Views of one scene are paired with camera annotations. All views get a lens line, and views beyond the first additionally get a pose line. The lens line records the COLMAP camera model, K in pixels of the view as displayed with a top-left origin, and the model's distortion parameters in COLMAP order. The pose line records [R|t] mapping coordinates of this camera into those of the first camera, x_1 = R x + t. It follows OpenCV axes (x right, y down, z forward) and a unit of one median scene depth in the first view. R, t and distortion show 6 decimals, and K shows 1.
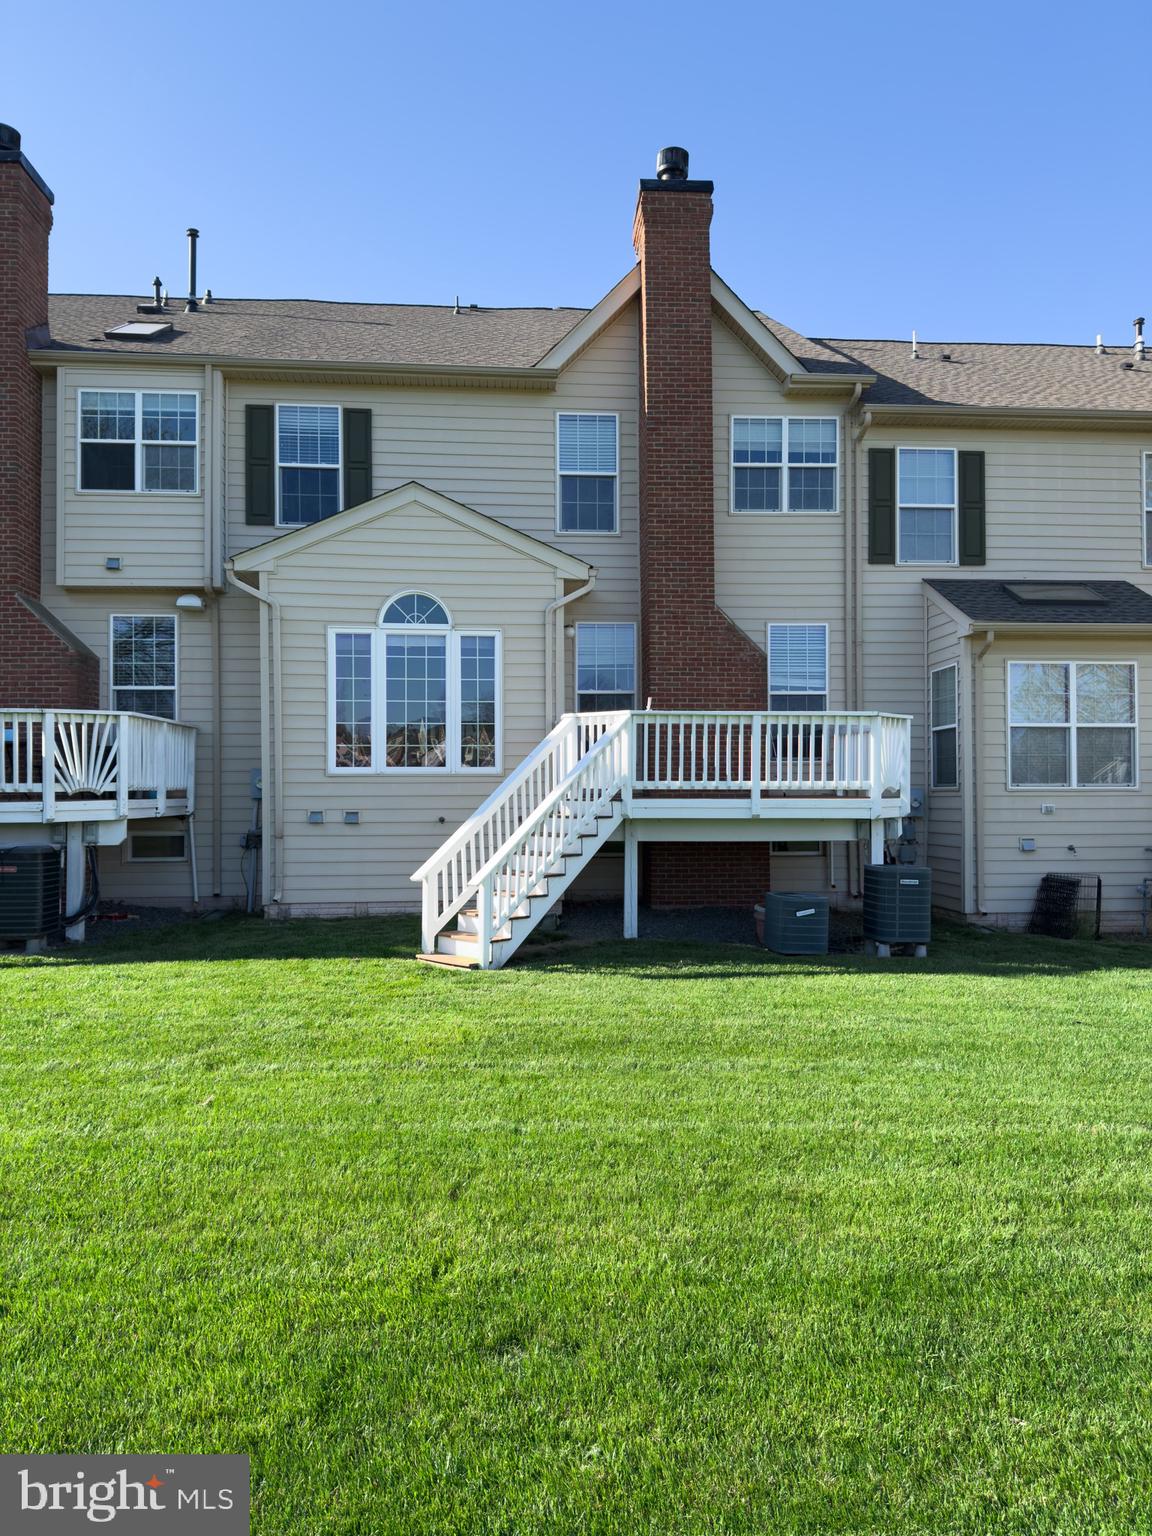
lens RADIAL K [[1071.3, 0, 569.9], [0, 1071.3, 776.2], [0, 0, 1]] dist [0.074008, -0.087558]
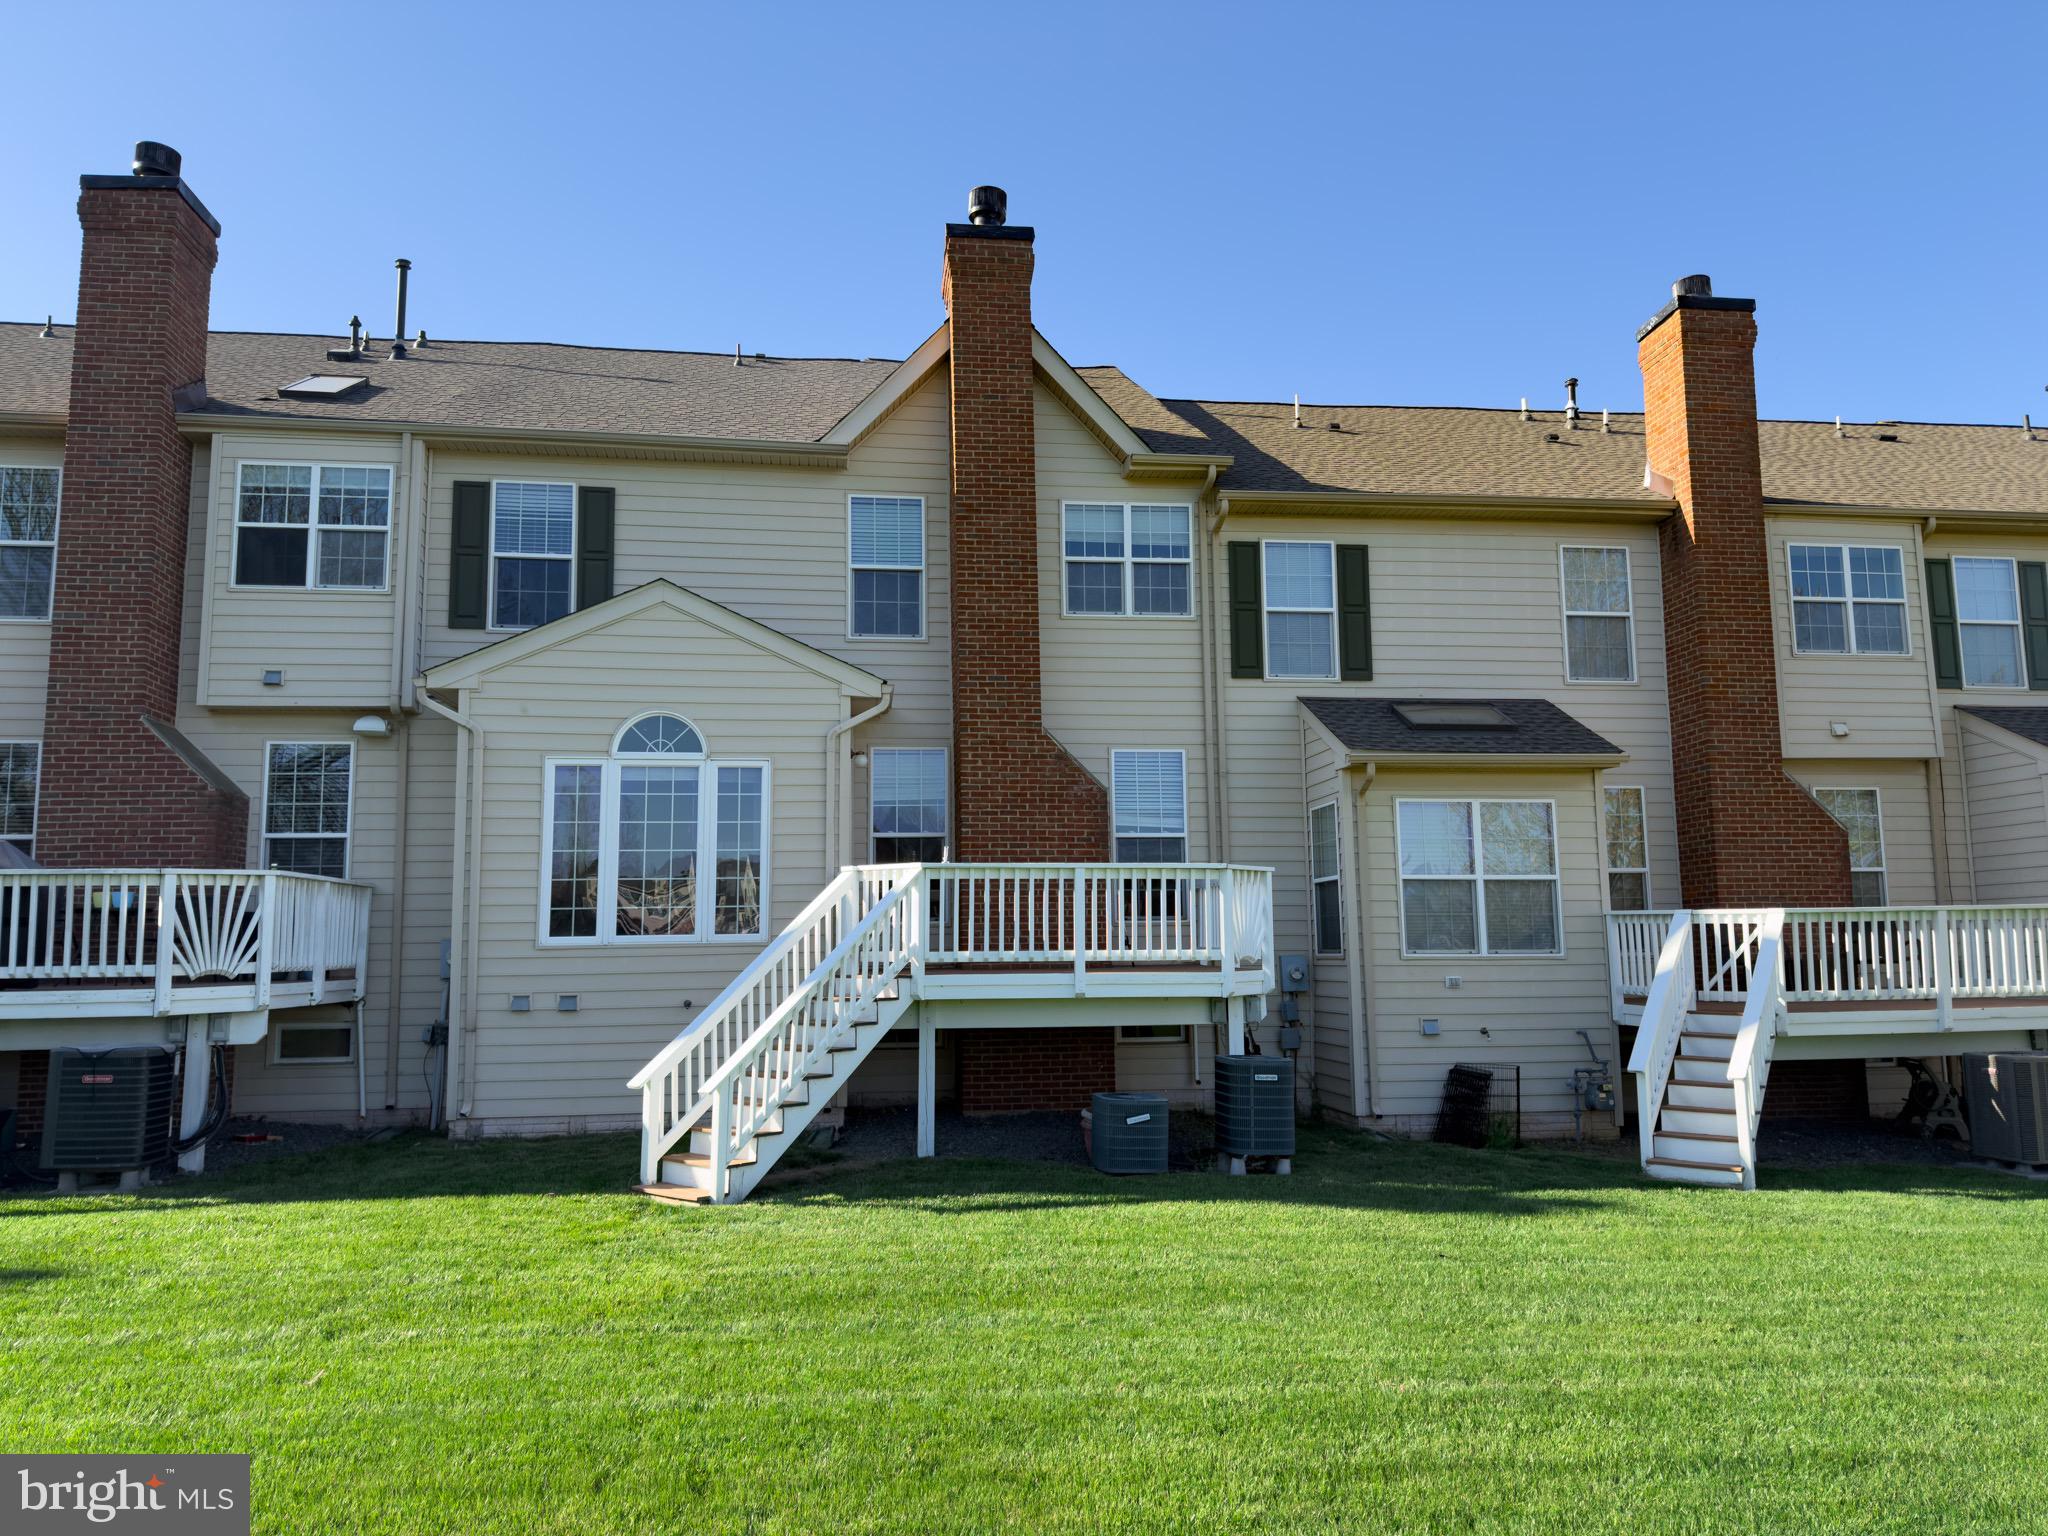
lens RADIAL K [[1428.4, 0, 1002.8], [0, 1428.4, 771.8], [0, 0, 1]] dist [0.074008, -0.087558]
pose [[0.998489, -0.000722, 0.054945, 0.048429], [0.006662, 0.994130, -0.107988, -0.011813], [-0.054545, 0.108191, 0.992633, -0.059829]]
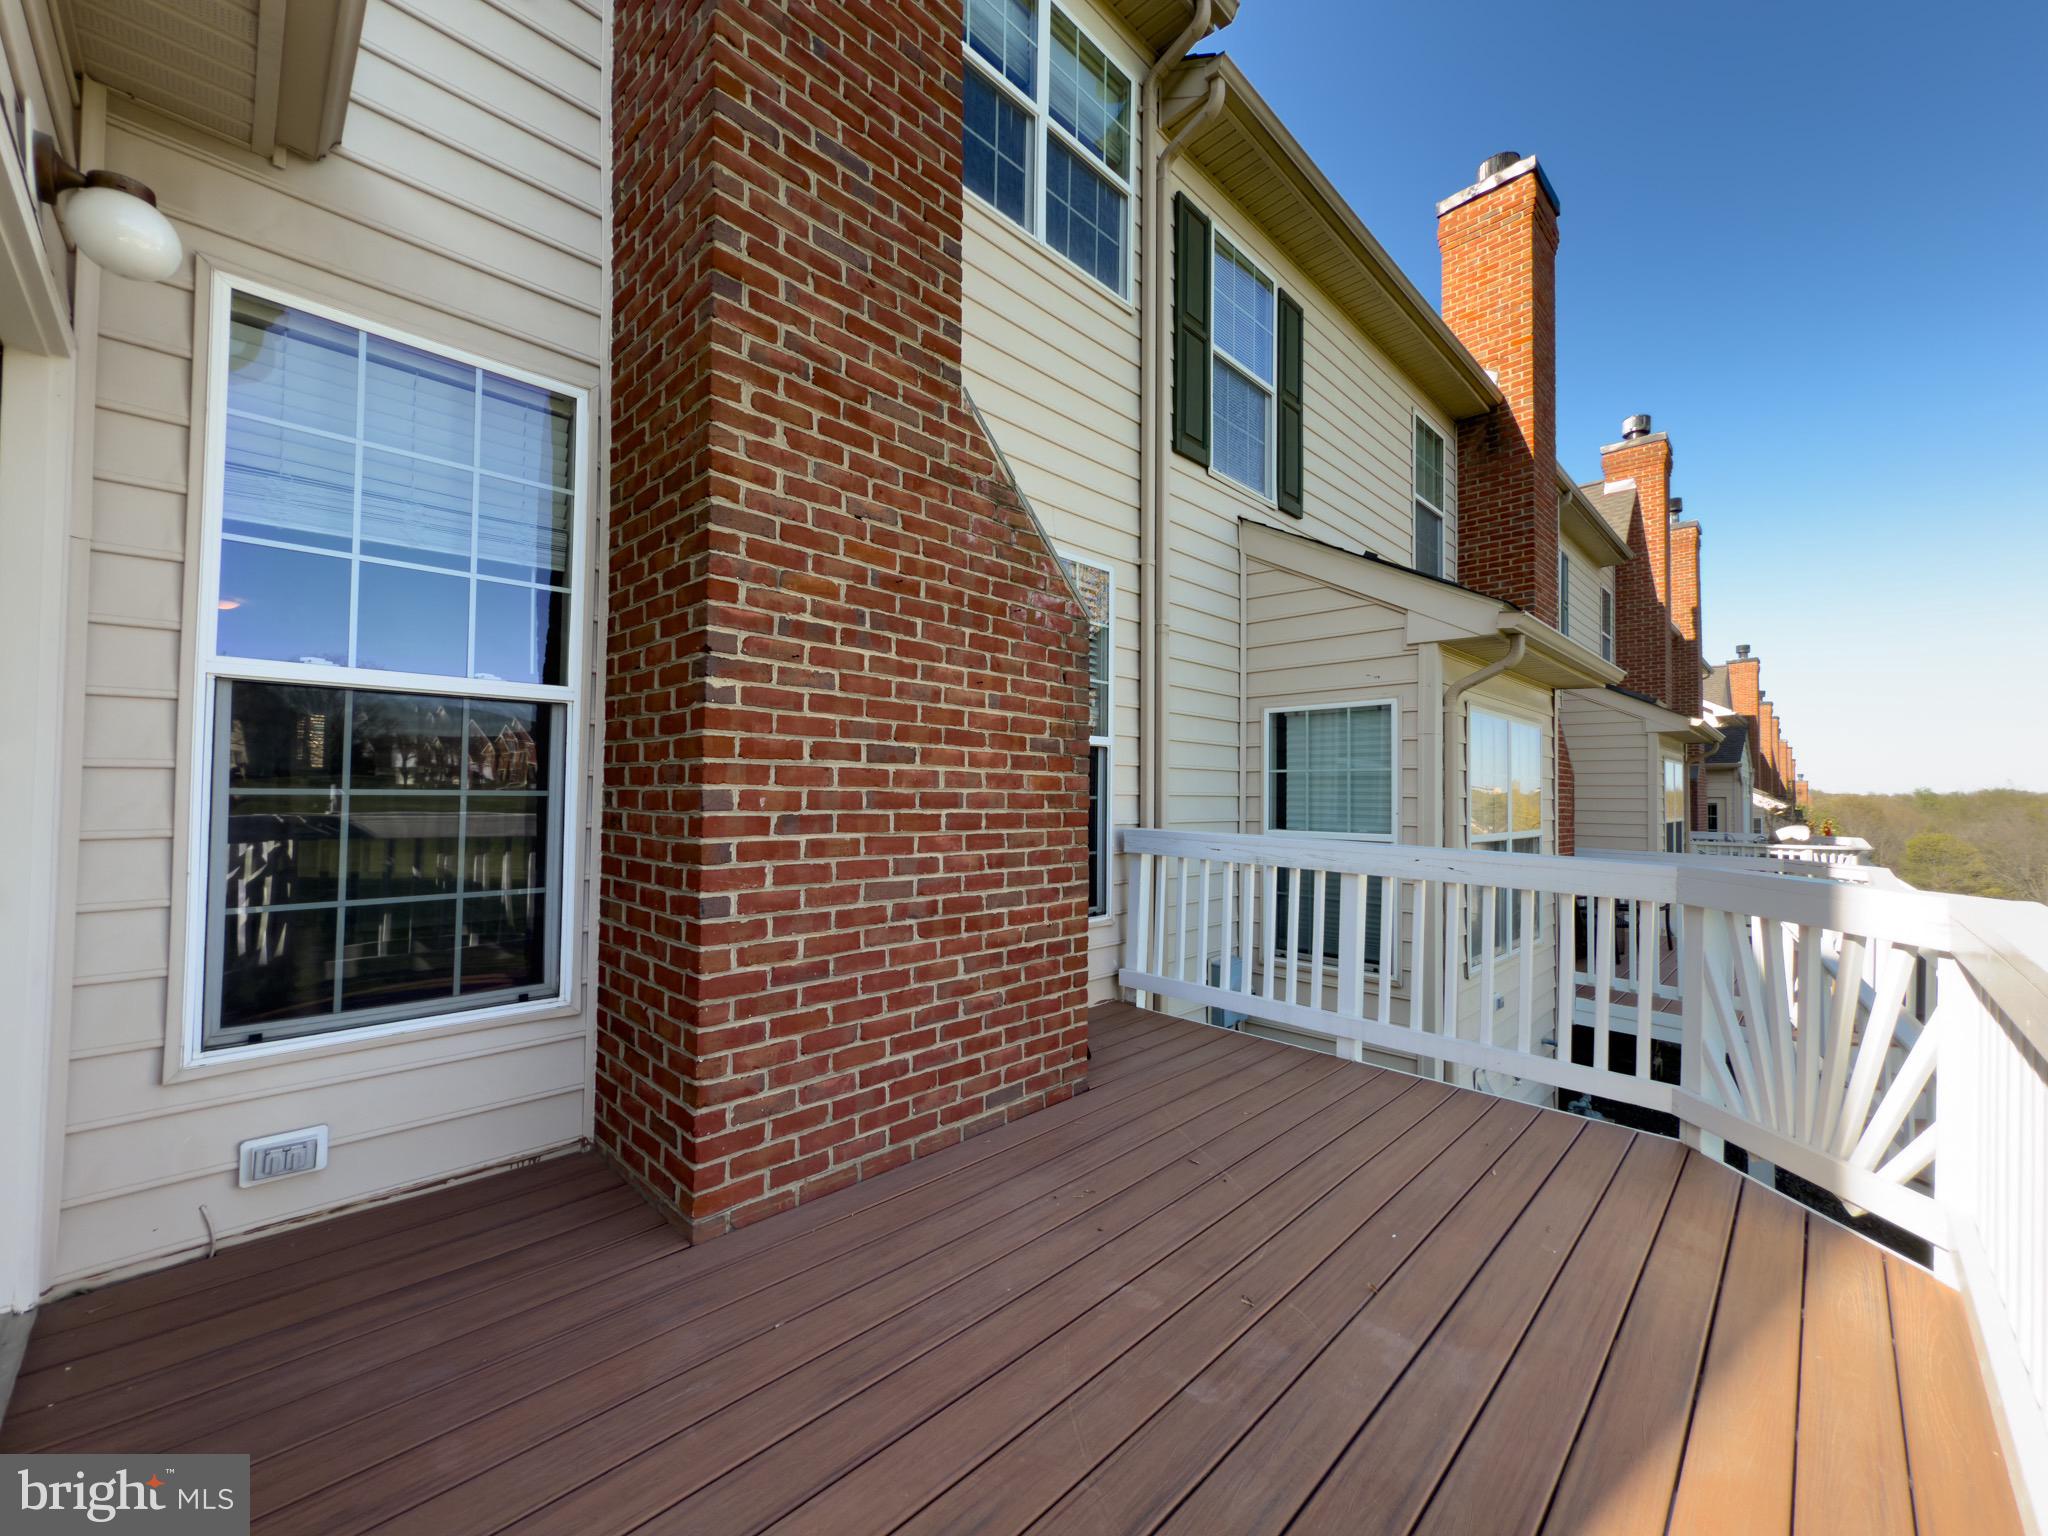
lens RADIAL K [[818.0, 0, 1031.5], [0, 818.0, 778.1], [0, 0, 1]] dist [-0.003575, 0.001049]
pose [[0.750659, 0.024086, 0.660250, 0.020745], [-0.025557, 0.999646, -0.007410, -0.066058], [-0.660195, -0.011312, 0.751009, 0.853150]]
